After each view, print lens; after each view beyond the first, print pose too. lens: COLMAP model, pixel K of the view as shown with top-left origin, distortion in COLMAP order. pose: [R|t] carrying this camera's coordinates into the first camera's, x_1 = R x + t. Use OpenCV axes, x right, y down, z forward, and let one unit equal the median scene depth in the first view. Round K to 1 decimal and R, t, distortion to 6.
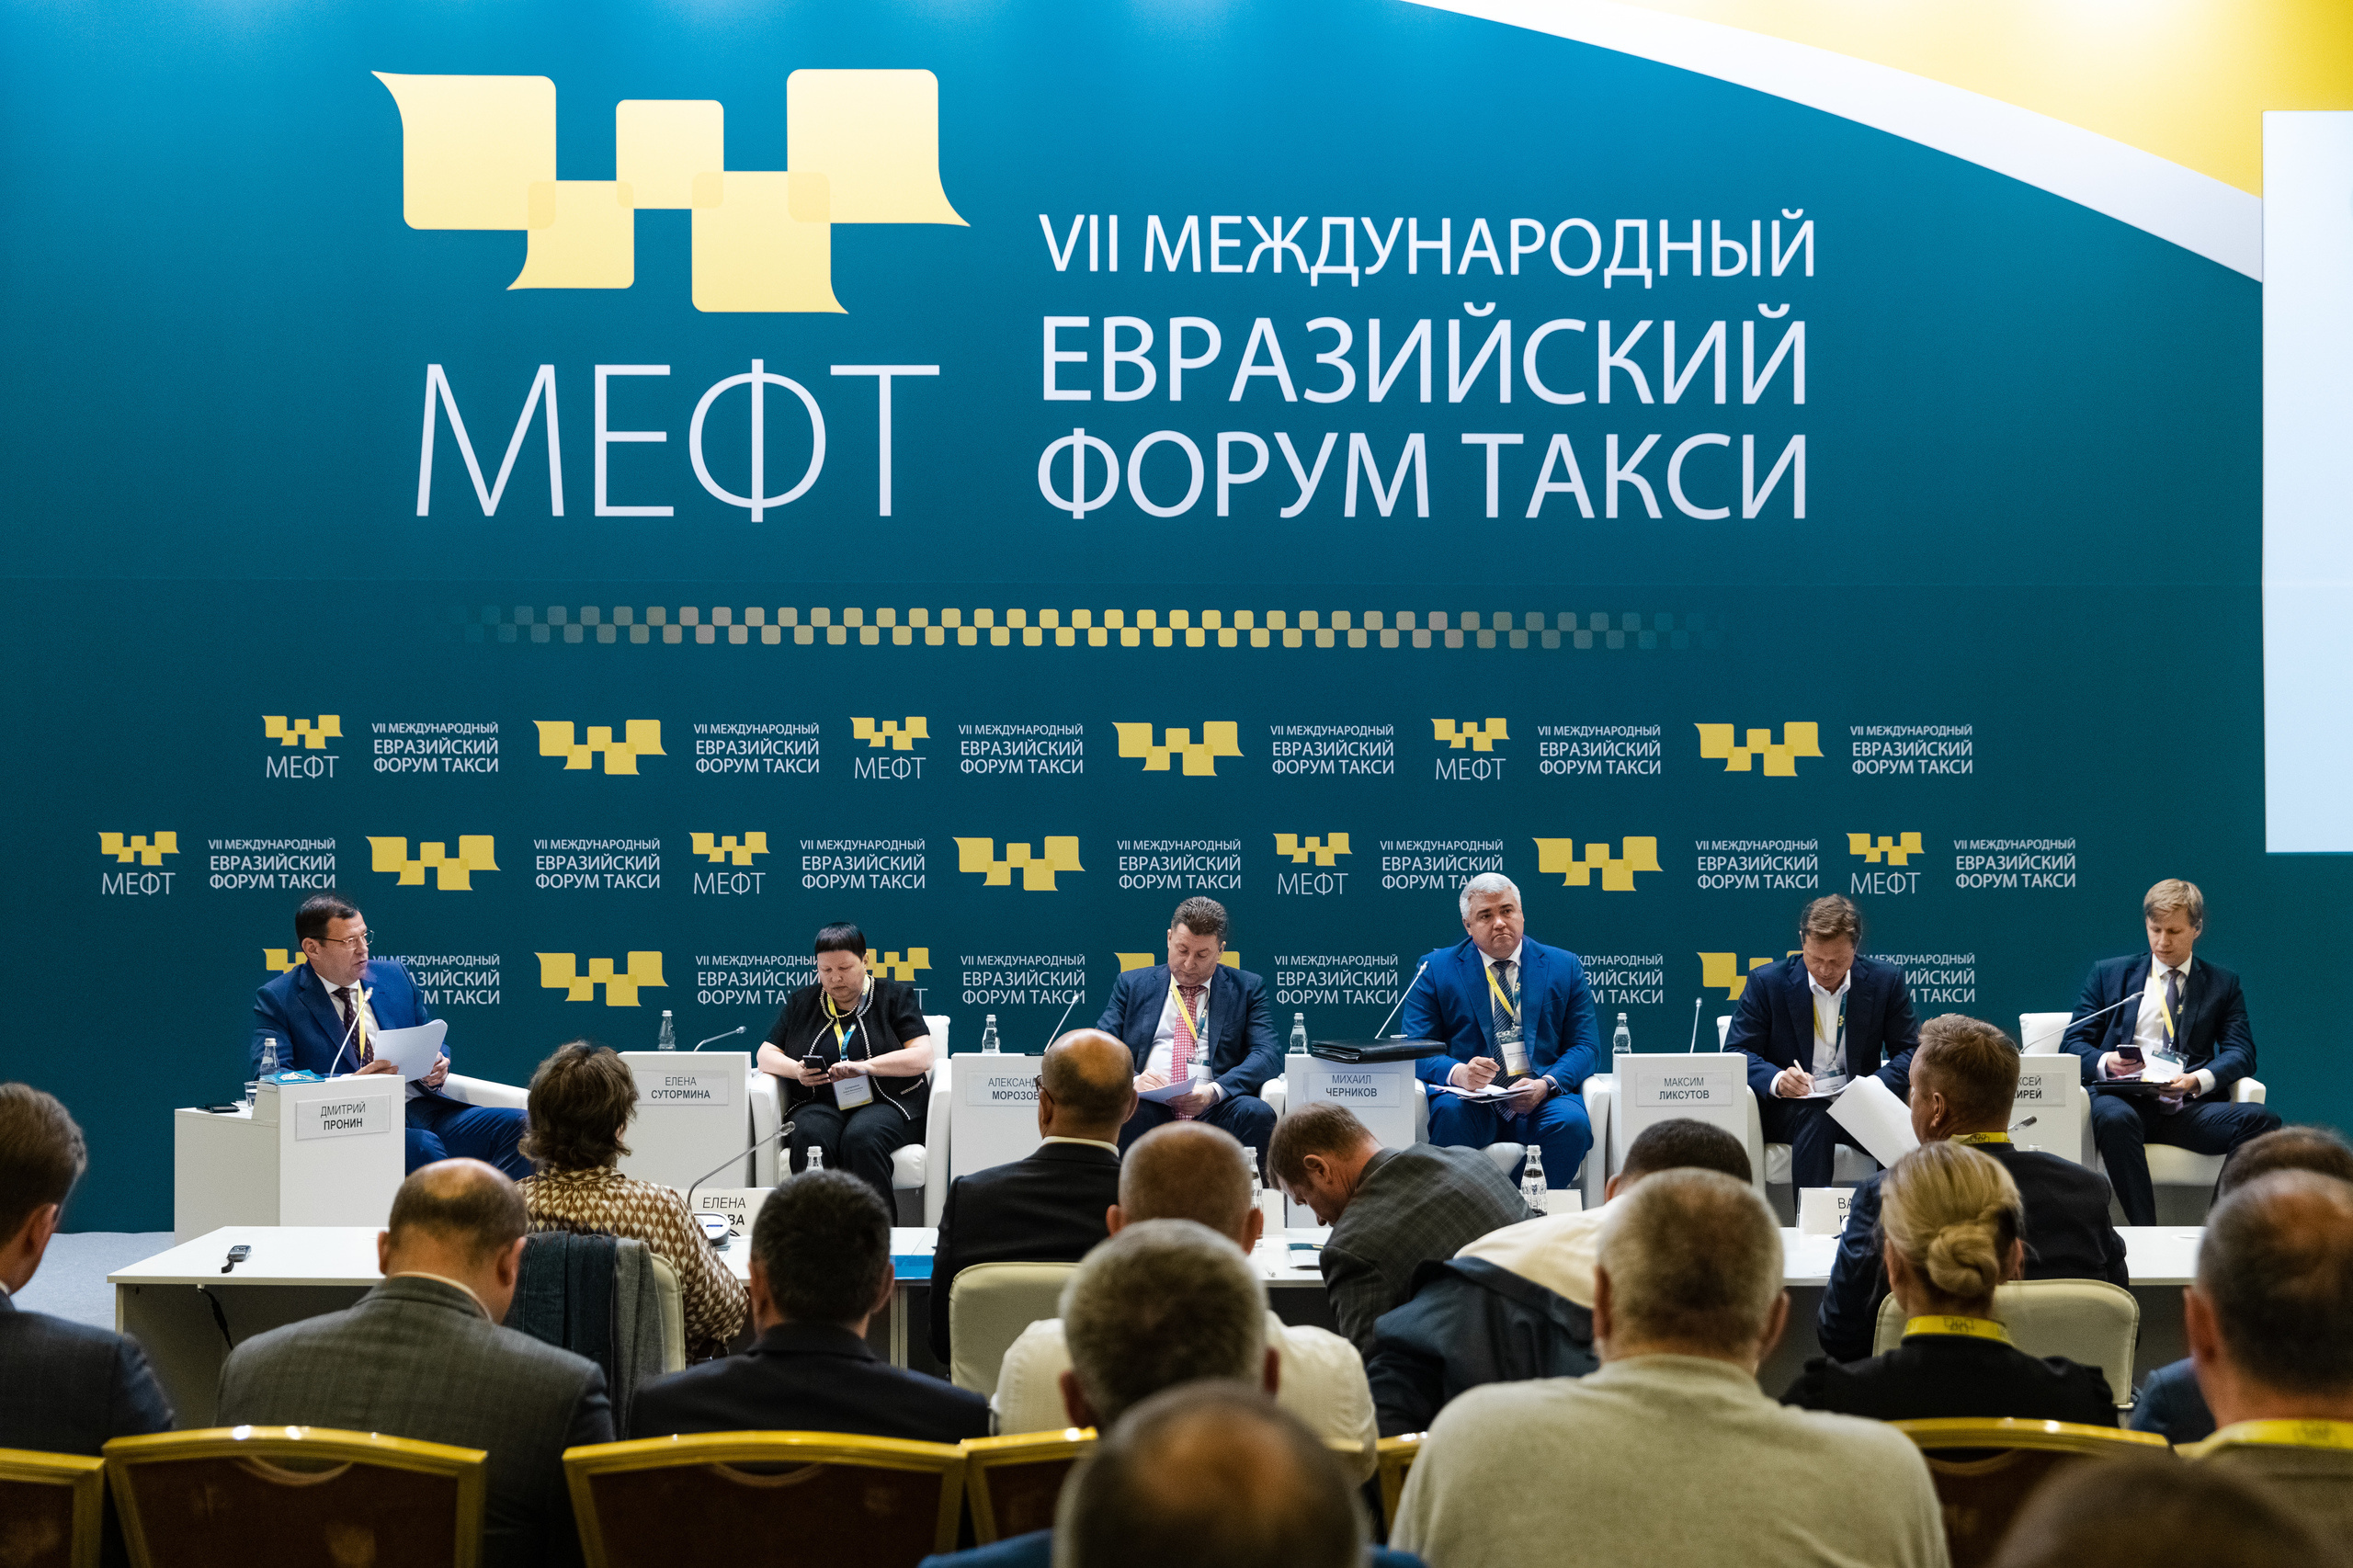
lens RADIAL K [[2962.7, 0, 1176.5], [0, 2962.7, 784.0], [0, 0, 1]] dist [0.014917, -0.006027]
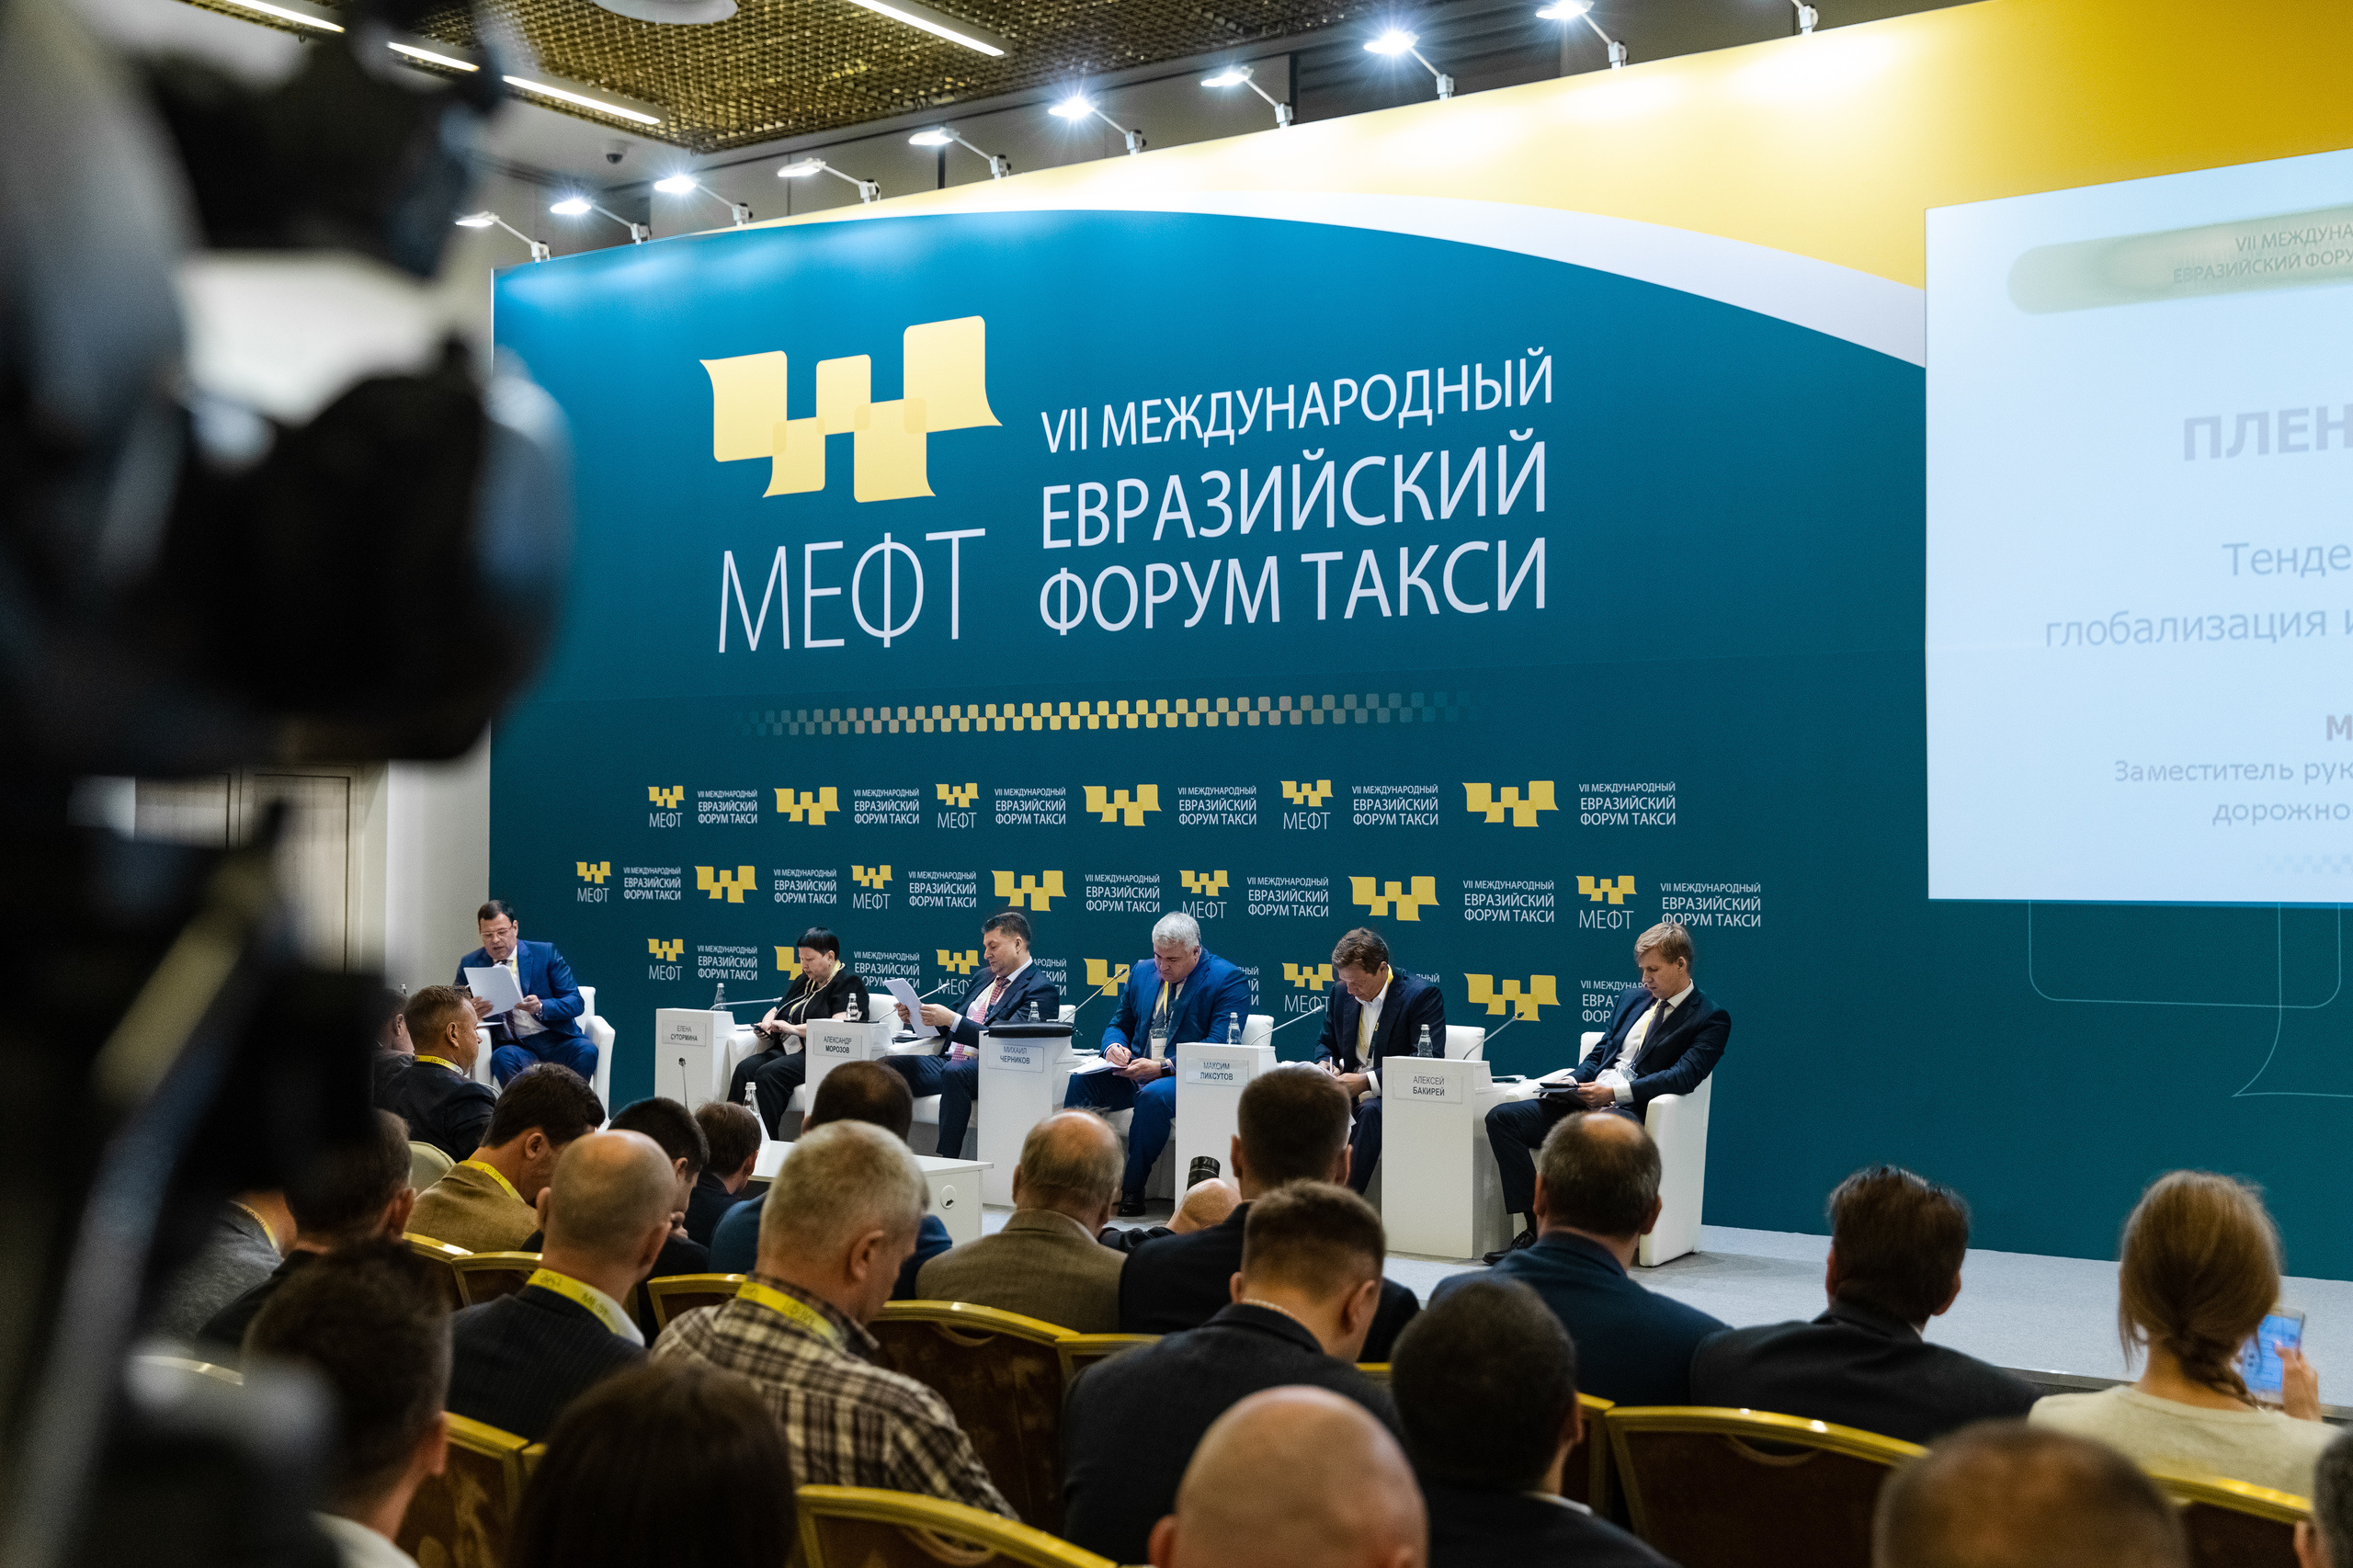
lens RADIAL K [[2844.0, 0, 1176.5], [0, 2844.0, 784.0], [0, 0, 1]] dist [0.008693, 0.002475]
pose [[0.773655, -0.008692, -0.633547, 0.820687], [-0.003418, 0.999834, -0.017892, 0.001041], [0.633597, 0.016008, 0.773497, 0.034469]]
